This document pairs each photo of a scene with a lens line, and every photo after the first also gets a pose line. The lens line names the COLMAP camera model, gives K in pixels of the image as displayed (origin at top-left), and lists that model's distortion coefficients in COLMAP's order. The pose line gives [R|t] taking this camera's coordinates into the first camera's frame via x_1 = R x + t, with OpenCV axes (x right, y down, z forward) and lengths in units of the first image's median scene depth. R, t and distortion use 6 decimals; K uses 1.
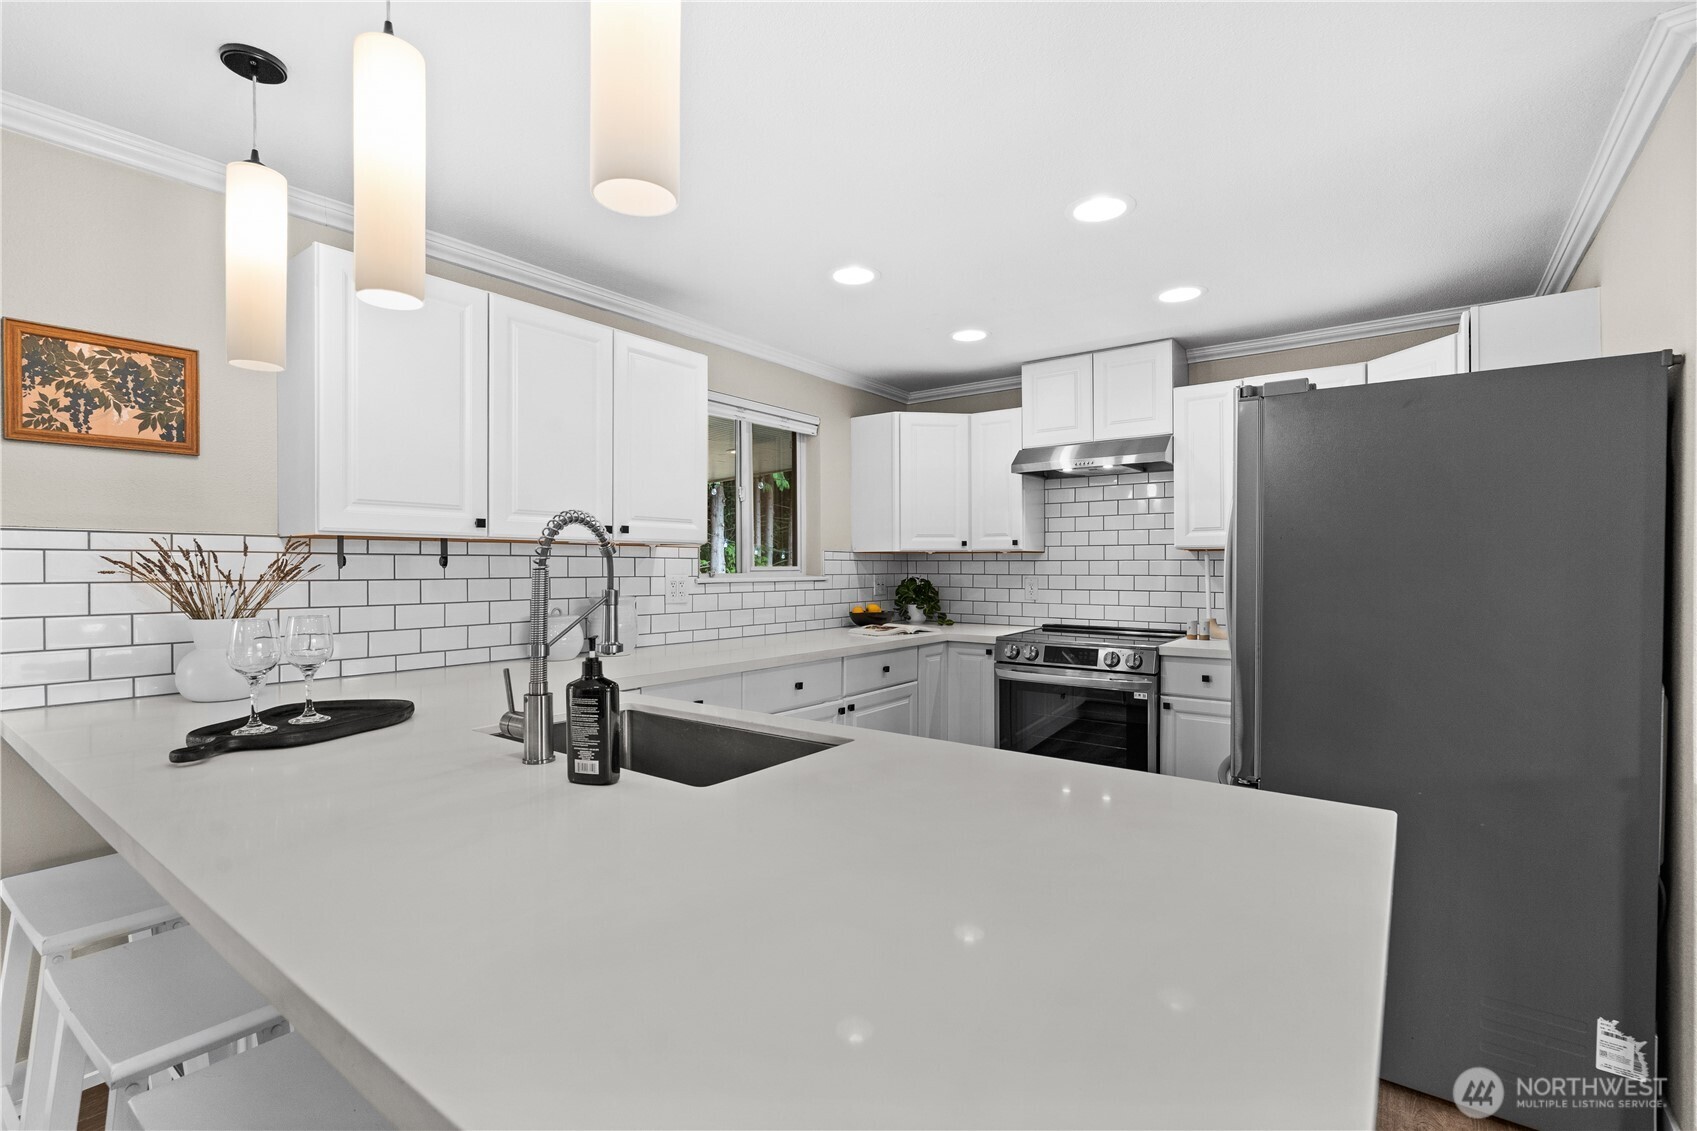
lens RADIAL K [[770.8, 0, 840.7], [0, 770.8, 570.4], [0, 0, 1]] dist [-0.003376, 0.000166]
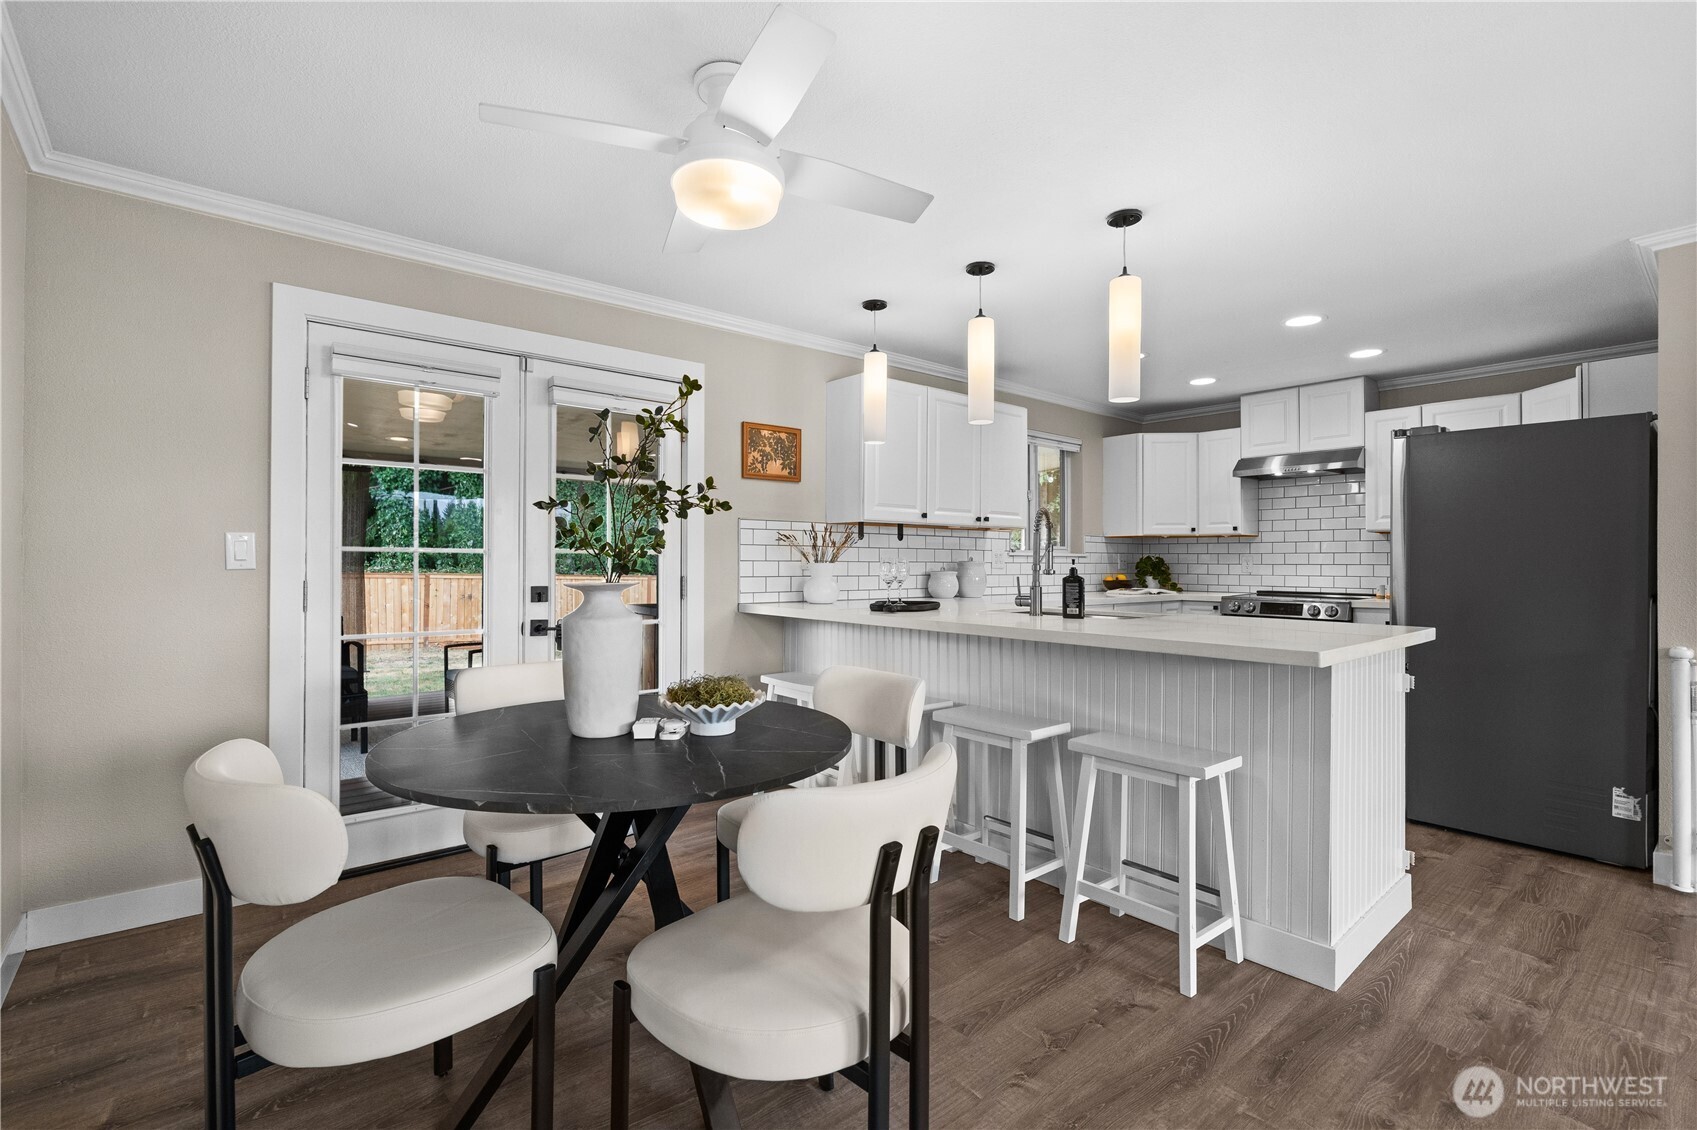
lens RADIAL K [[777.6, 0, 843.2], [0, 777.6, 561.7], [0, 0, 1]] dist [-0.001441, 0.000447]
pose [[0.976918, 0.003014, -0.213592, -0.155879], [-0.004639, 0.999964, -0.007108, 0.035709], [0.213563, 0.007935, 0.976897, -0.481851]]
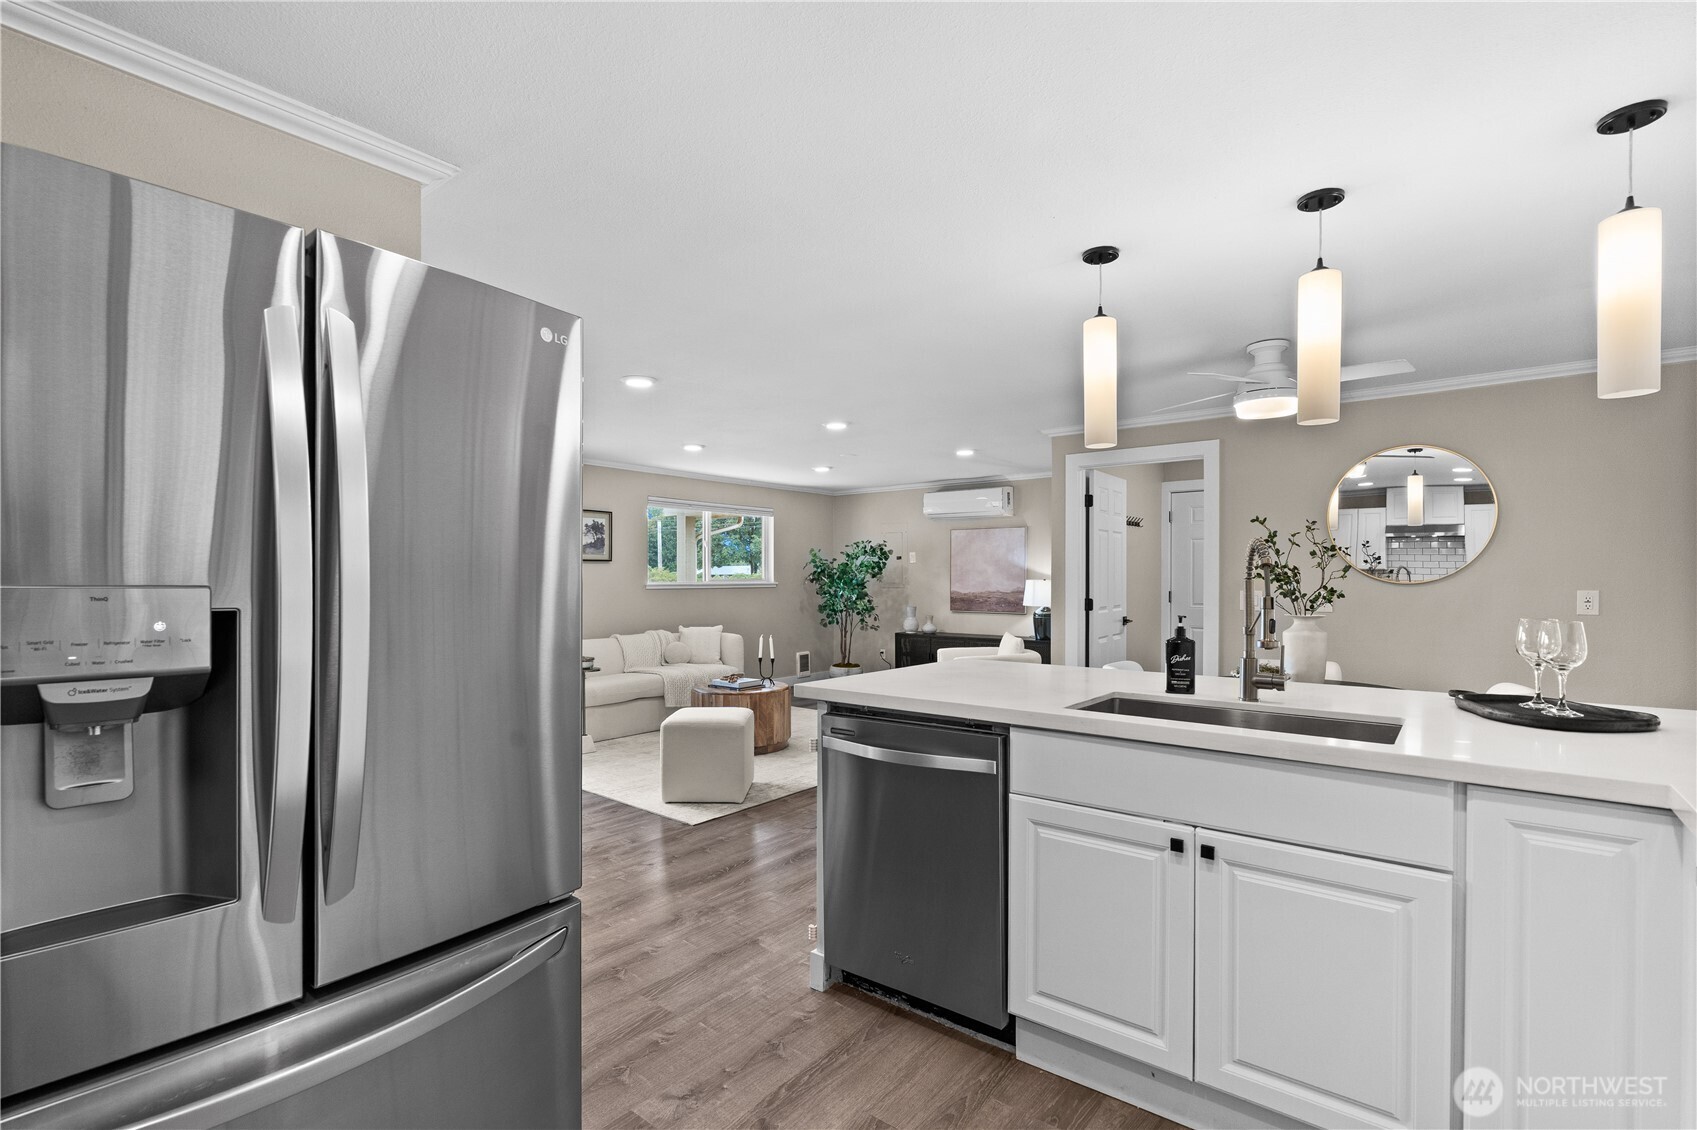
lens RADIAL K [[781.2, 0, 834.5], [0, 781.2, 579.4], [0, 0, 1]] dist [0.002590, 0.000533]
pose [[-0.999103, 0.000037, 0.042341, 0.133017], [0.000316, 0.999978, 0.006587, -0.004383], [-0.042340, 0.006594, -0.999082, 0.898407]]
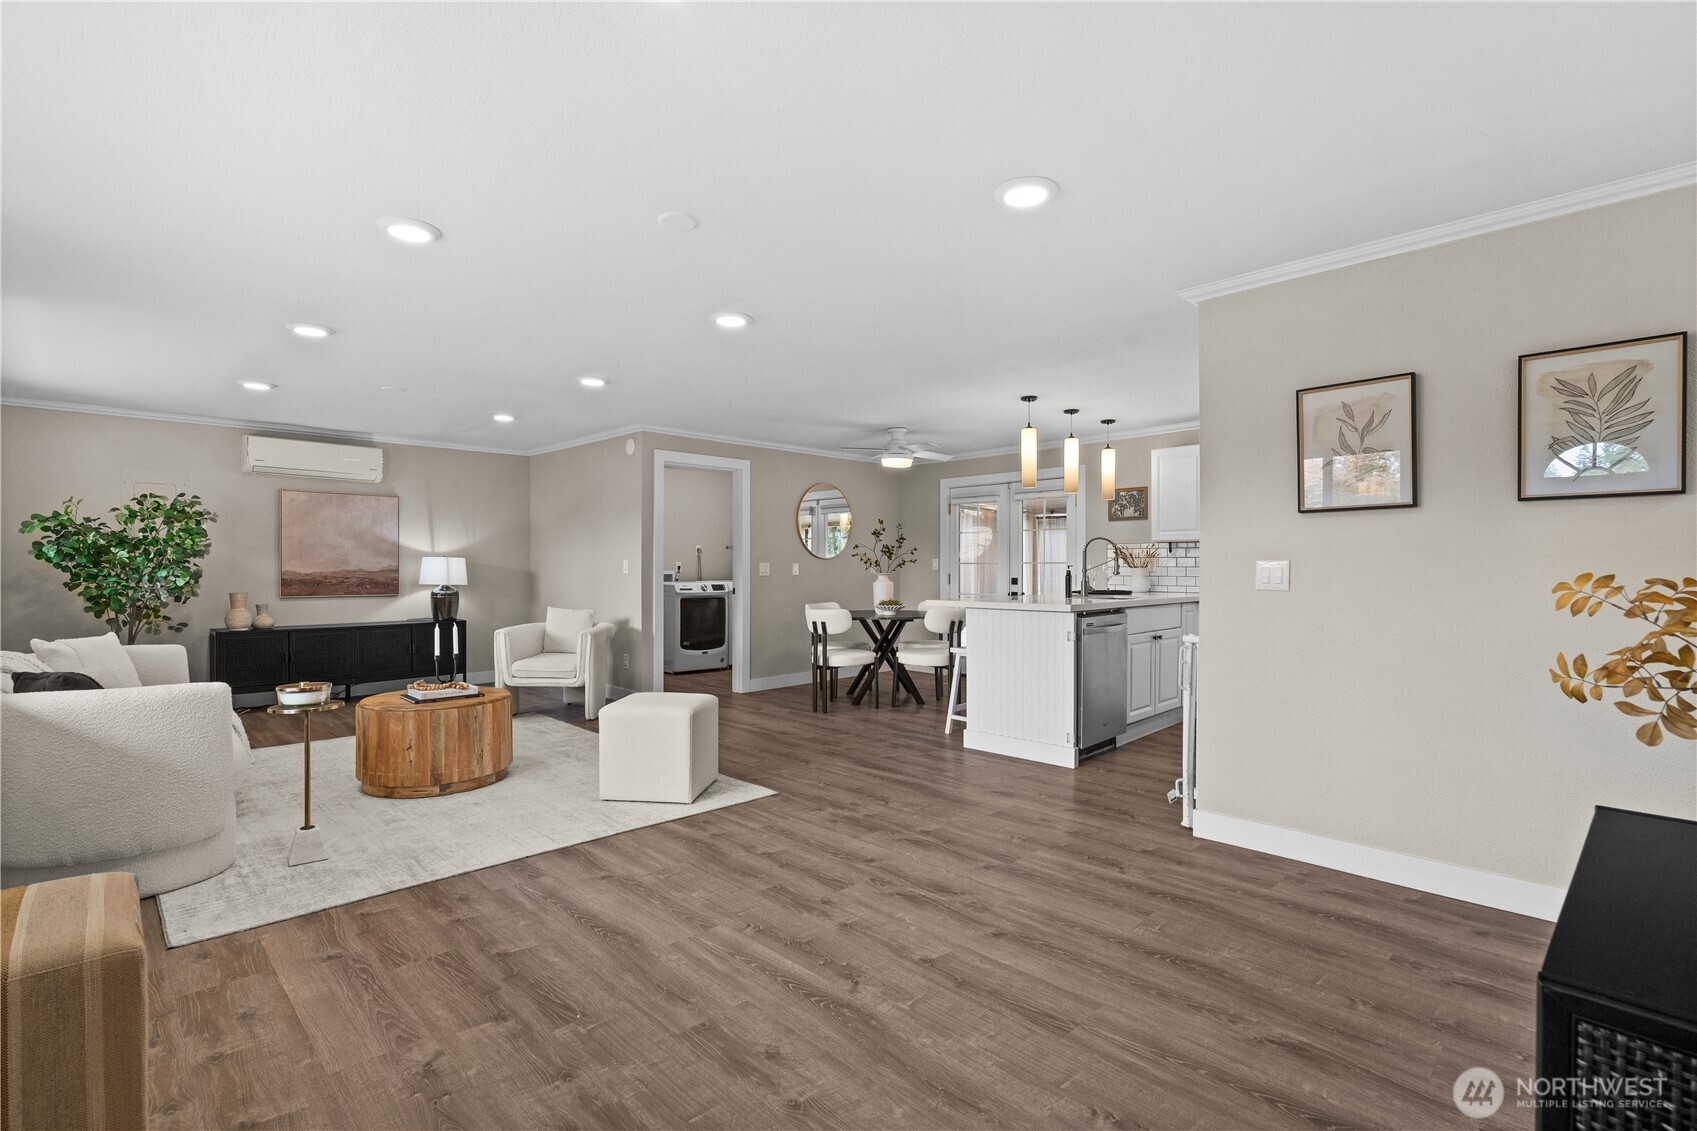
lens RADIAL K [[782.5, 0, 829.8], [0, 782.5, 567.3], [0, 0, 1]] dist [-0.004160, 0.000241]
pose [[-0.153954, -0.000517, -0.988078, 1.371081], [-0.003451, 0.999994, 0.000015, 0.031608], [0.988072, 0.003412, -0.153955, 0.095393]]
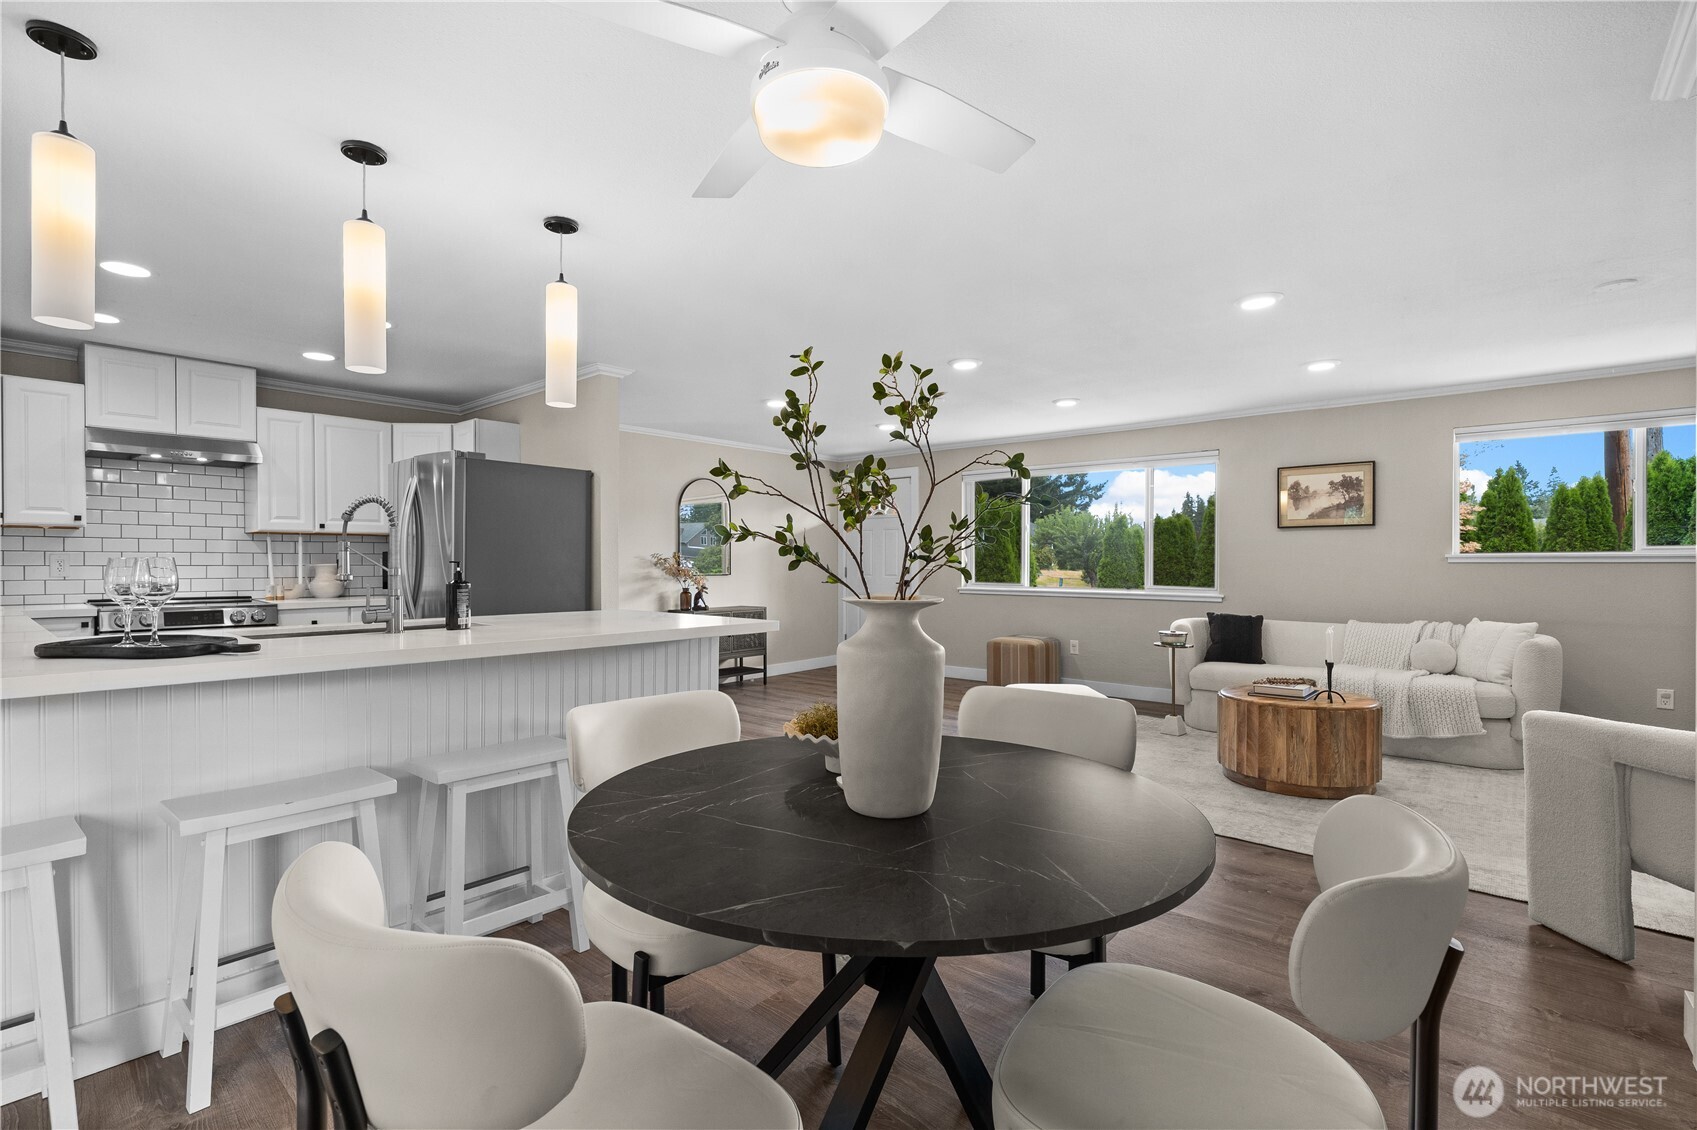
lens RADIAL K [[770.8, 0, 840.7], [0, 770.8, 569.9], [0, 0, 1]] dist [-0.003376, 0.000166]
pose [[0.072484, -0.007796, 0.997339, -0.725173], [0.005297, 0.999958, 0.007432, 0.030332], [-0.997355, 0.004744, 0.072523, -0.065113]]
